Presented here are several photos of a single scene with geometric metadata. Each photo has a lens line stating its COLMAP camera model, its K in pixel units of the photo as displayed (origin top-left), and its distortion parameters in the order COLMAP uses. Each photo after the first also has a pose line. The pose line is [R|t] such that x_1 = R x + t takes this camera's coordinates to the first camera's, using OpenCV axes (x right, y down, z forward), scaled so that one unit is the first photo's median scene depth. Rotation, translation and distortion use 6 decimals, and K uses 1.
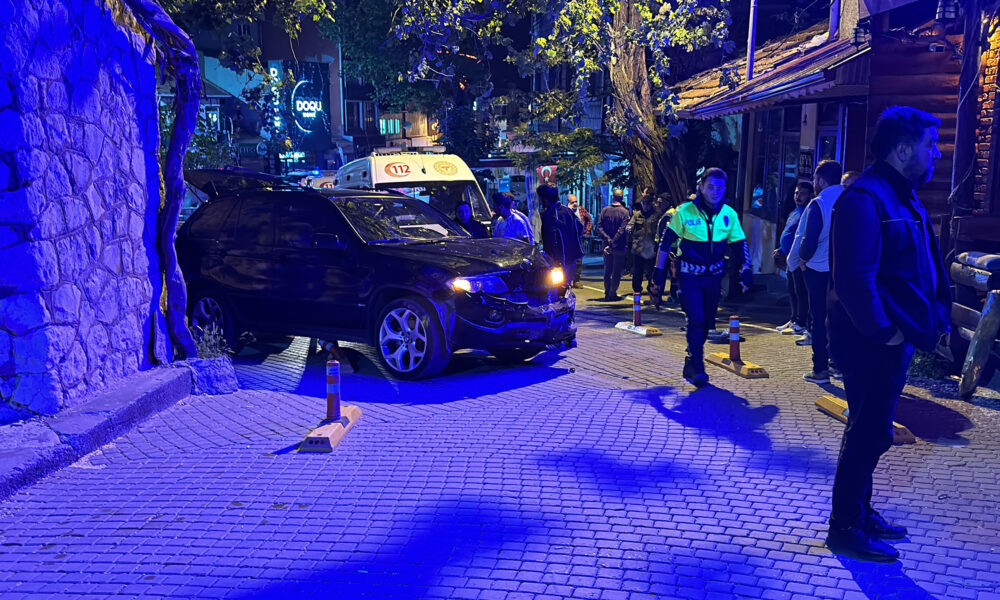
lens RADIAL K [[908.6, 0, 497.3], [0, 908.6, 315.0], [0, 0, 1]] dist [0.154516, -0.303693]
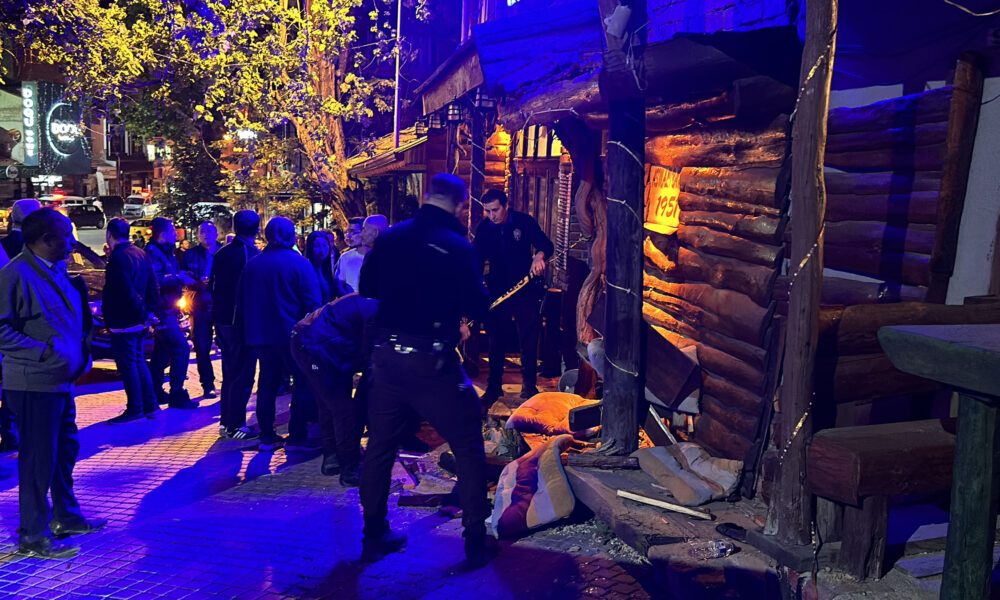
lens RADIAL K [[908.6, 0, 497.3], [0, 908.6, 315.0], [0, 0, 1]] dist [0.154516, -0.303693]
pose [[0.975578, 0.005543, 0.219582, 0.207648], [0.002307, 0.999368, -0.035477, 0.018258], [-0.219640, 0.035118, 0.974949, -0.313854]]
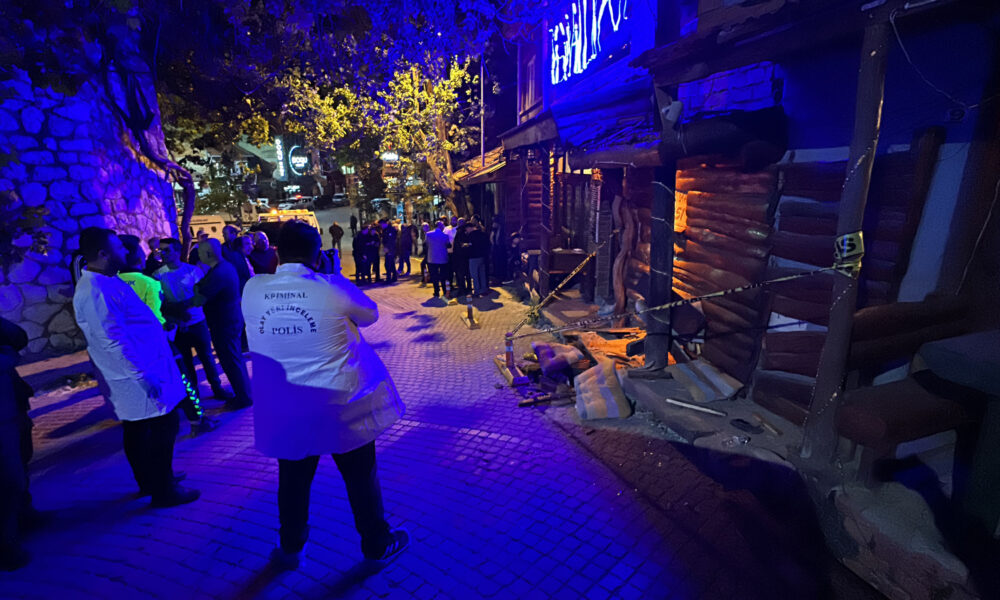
lens RADIAL K [[488.9, 0, 500.0], [0, 488.9, 300.0], [0, 0, 1]] dist [-0.003603, -0.000482]
pose [[0.986180, -0.051731, 0.157391, 0.171079], [0.041333, 0.996785, 0.068635, -0.025905], [-0.160436, -0.061181, 0.985148, -0.250262]]
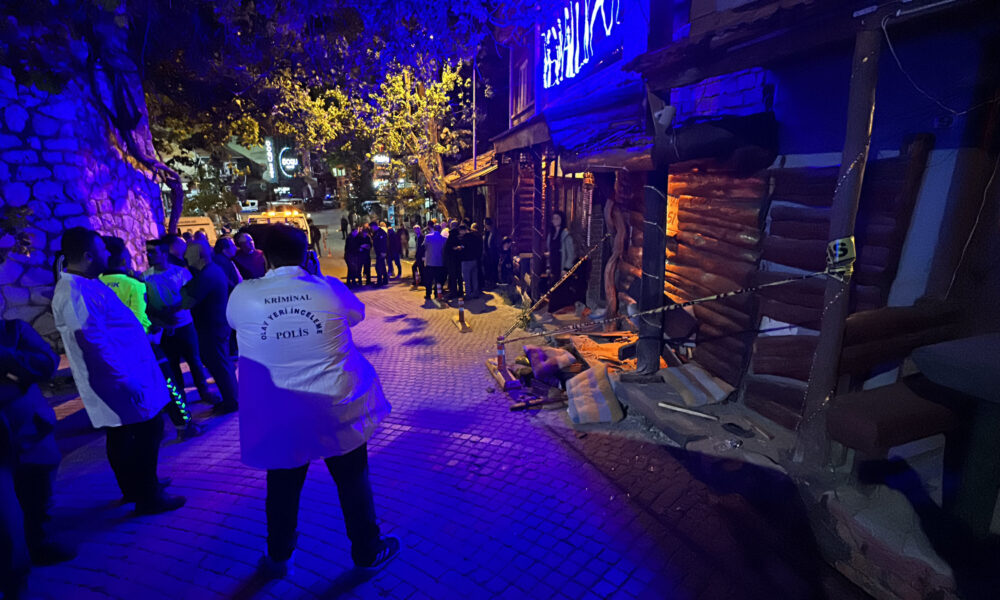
lens RADIAL K [[488.9, 0, 500.0], [0, 488.9, 300.0], [0, 0, 1]] dist [-0.003603, -0.000482]
pose [[0.983298, -0.047687, 0.175646, 0.170502], [0.037162, 0.997338, 0.062734, -0.025913], [-0.178170, -0.055159, 0.982453, -0.247913]]
